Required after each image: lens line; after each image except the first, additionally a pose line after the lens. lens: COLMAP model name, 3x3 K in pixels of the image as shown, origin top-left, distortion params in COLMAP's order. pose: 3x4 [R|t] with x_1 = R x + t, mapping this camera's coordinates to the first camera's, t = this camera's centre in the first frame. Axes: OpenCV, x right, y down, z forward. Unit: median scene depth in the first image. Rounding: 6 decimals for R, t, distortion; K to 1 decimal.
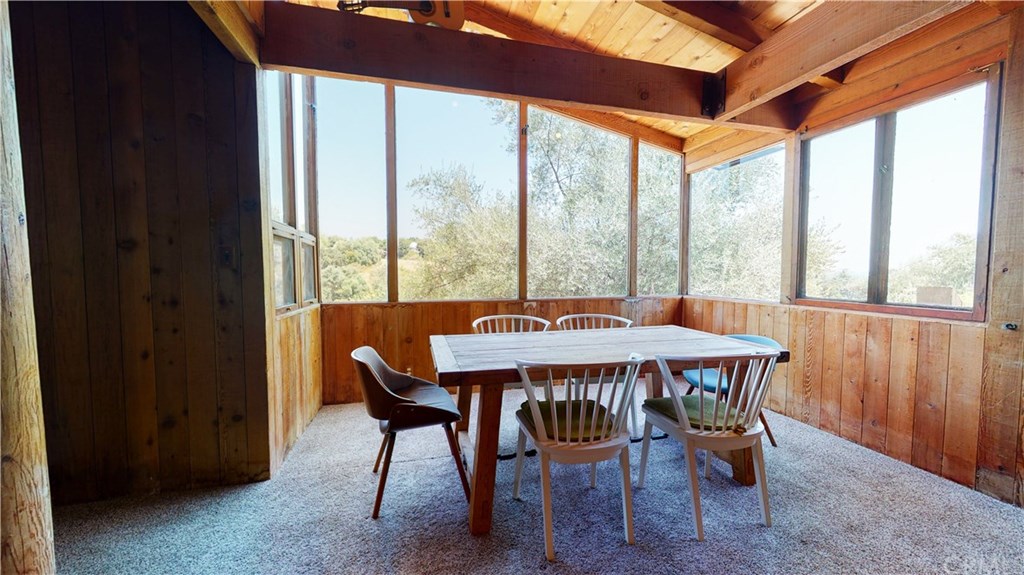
lens RADIAL K [[375.2, 0, 512.0], [0, 375.2, 287.5], [0, 0, 1]] dist [0.000718, -0.000044]
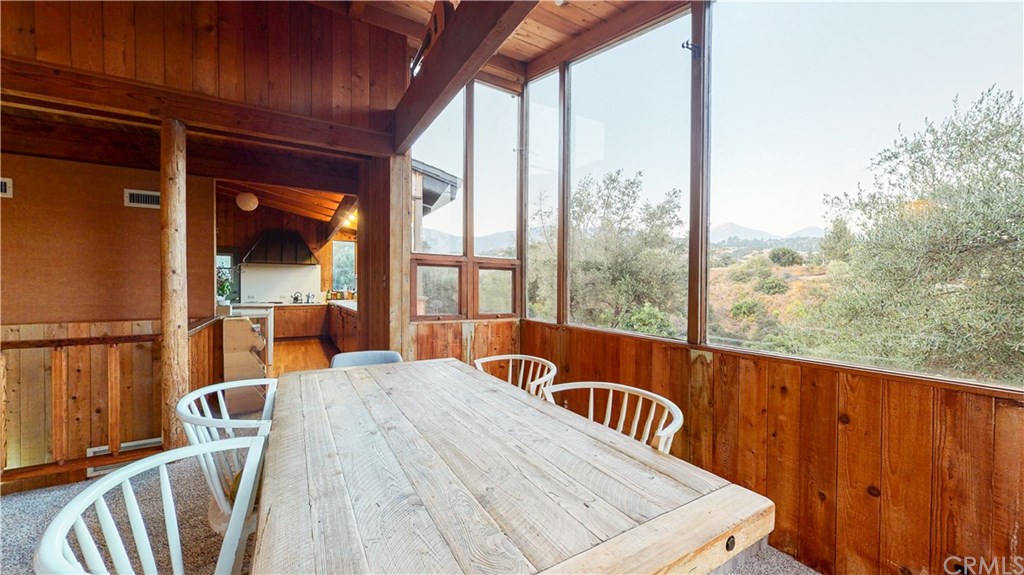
lens RADIAL K [[375.2, 0, 512.0], [0, 375.2, 287.5], [0, 0, 1]] dist [0.000718, -0.000044]
pose [[0.273083, 0.007570, -0.961961, 0.774765], [-0.055268, 0.998441, -0.007832, -0.053268], [0.960402, 0.055305, 0.273075, 0.888562]]
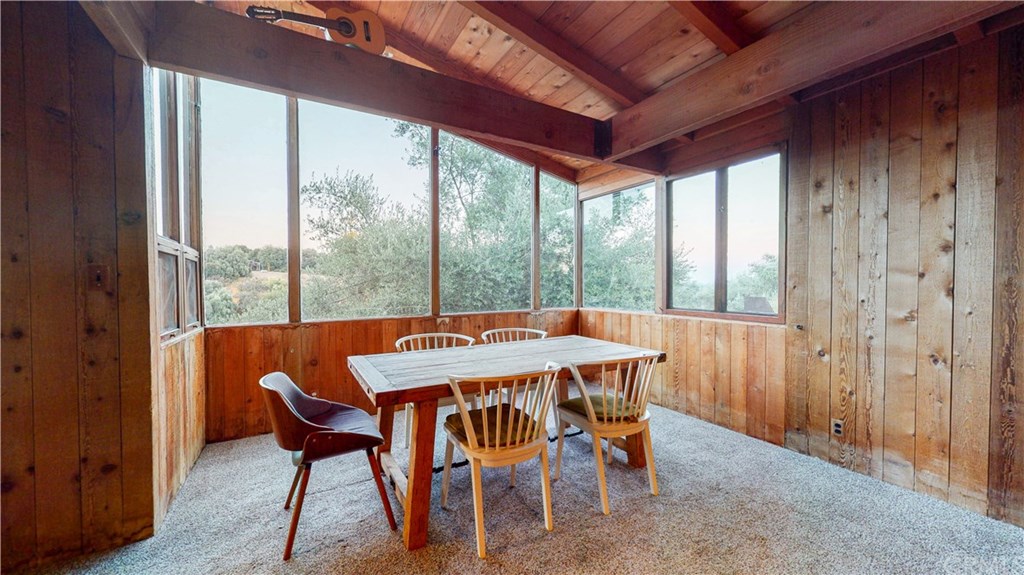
lens RADIAL K [[375.9, 0, 512.0], [0, 375.9, 287.5], [0, 0, 1]] dist [0.000466, -0.000016]
pose [[0.963005, -0.007623, 0.269376, -0.071219], [0.016532, 0.999388, -0.030818, -0.014216], [-0.268976, 0.034131, 0.962542, -0.057737]]
